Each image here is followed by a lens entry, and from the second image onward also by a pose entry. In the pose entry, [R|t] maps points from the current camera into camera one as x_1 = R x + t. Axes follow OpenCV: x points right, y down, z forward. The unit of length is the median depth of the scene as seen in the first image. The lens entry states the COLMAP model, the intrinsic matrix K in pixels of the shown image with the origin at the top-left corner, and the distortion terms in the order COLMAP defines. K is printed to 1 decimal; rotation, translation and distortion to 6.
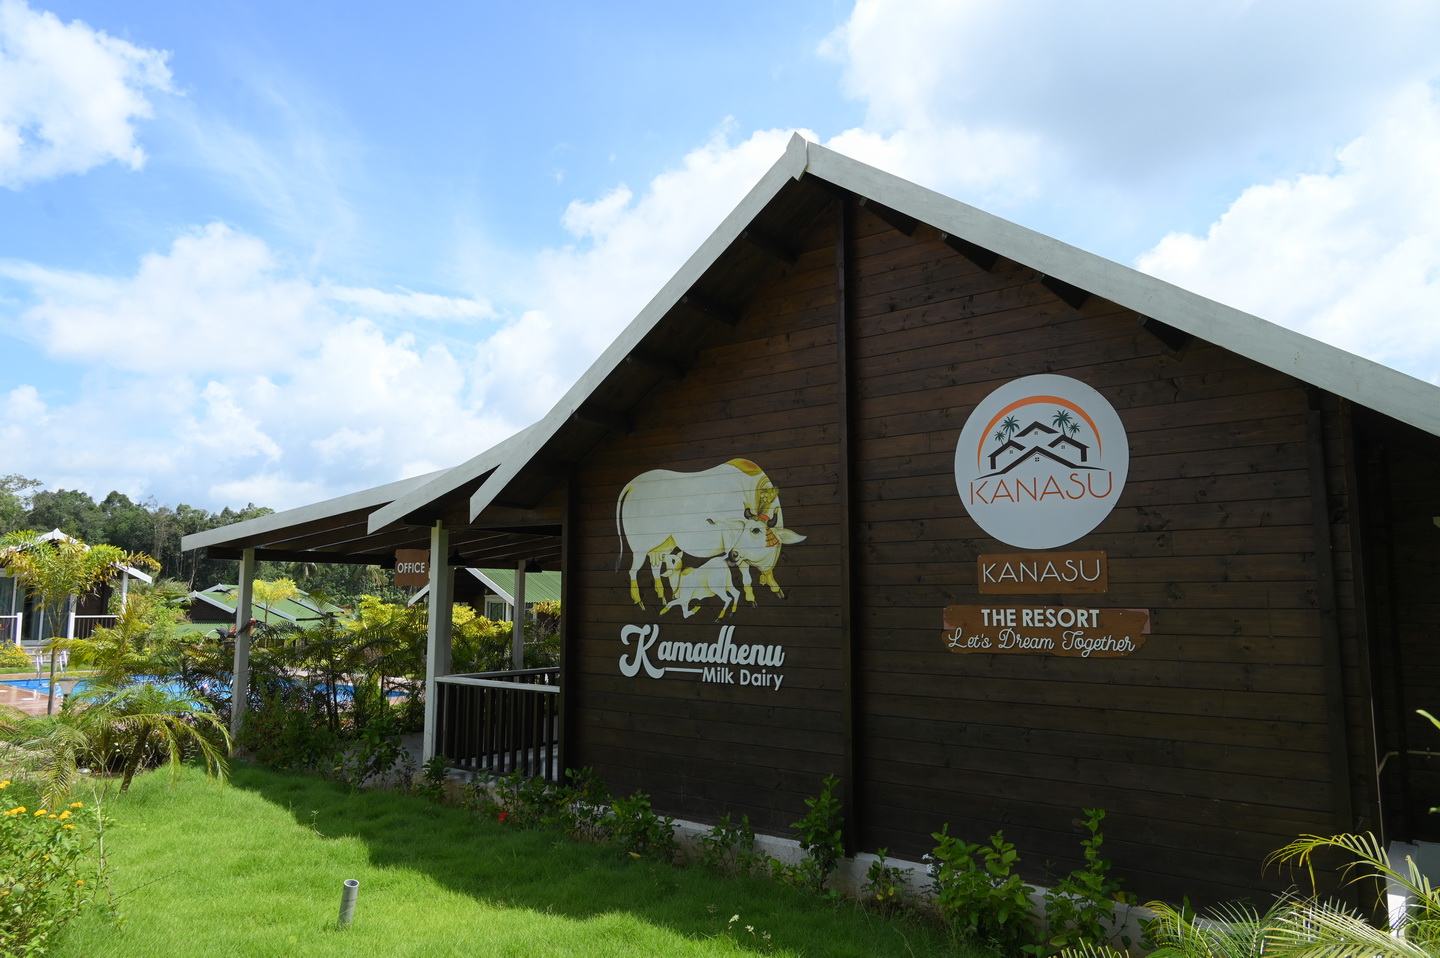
lens RADIAL K [[954.3, 0, 721.9], [0, 954.3, 495.8], [0, 0, 1]] dist [0.003727, -0.003514]
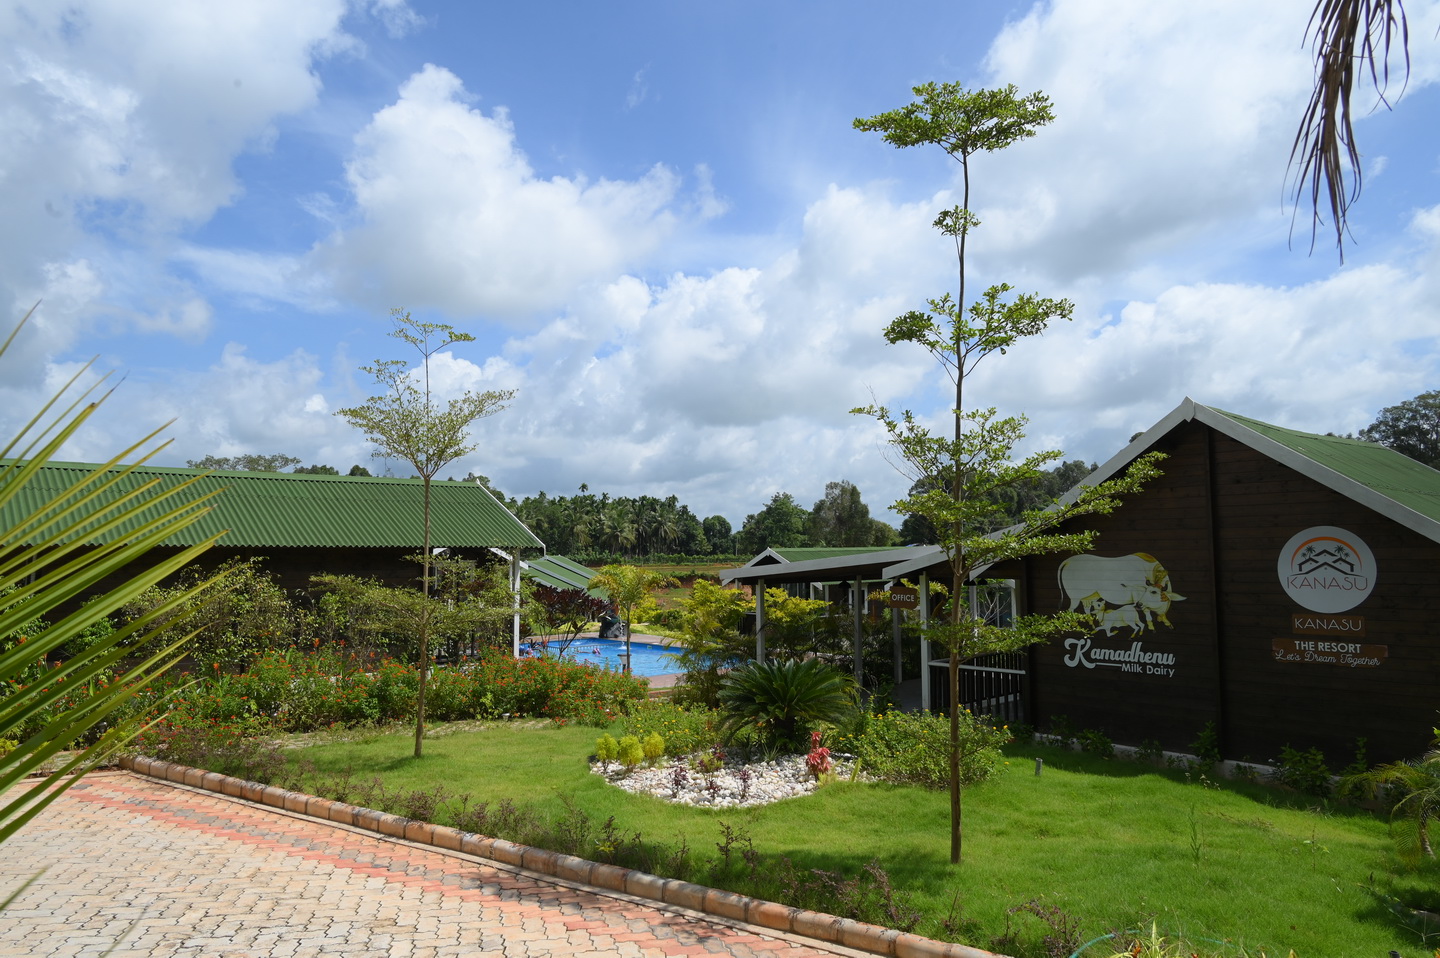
lens RADIAL K [[954.3, 0, 721.9], [0, 954.3, 495.8], [0, 0, 1]] dist [0.003727, -0.003514]
pose [[0.984917, -0.022975, -0.171494, -0.489813], [0.031768, 0.998308, 0.048705, -0.280180], [0.170085, -0.053418, 0.983980, -1.015390]]
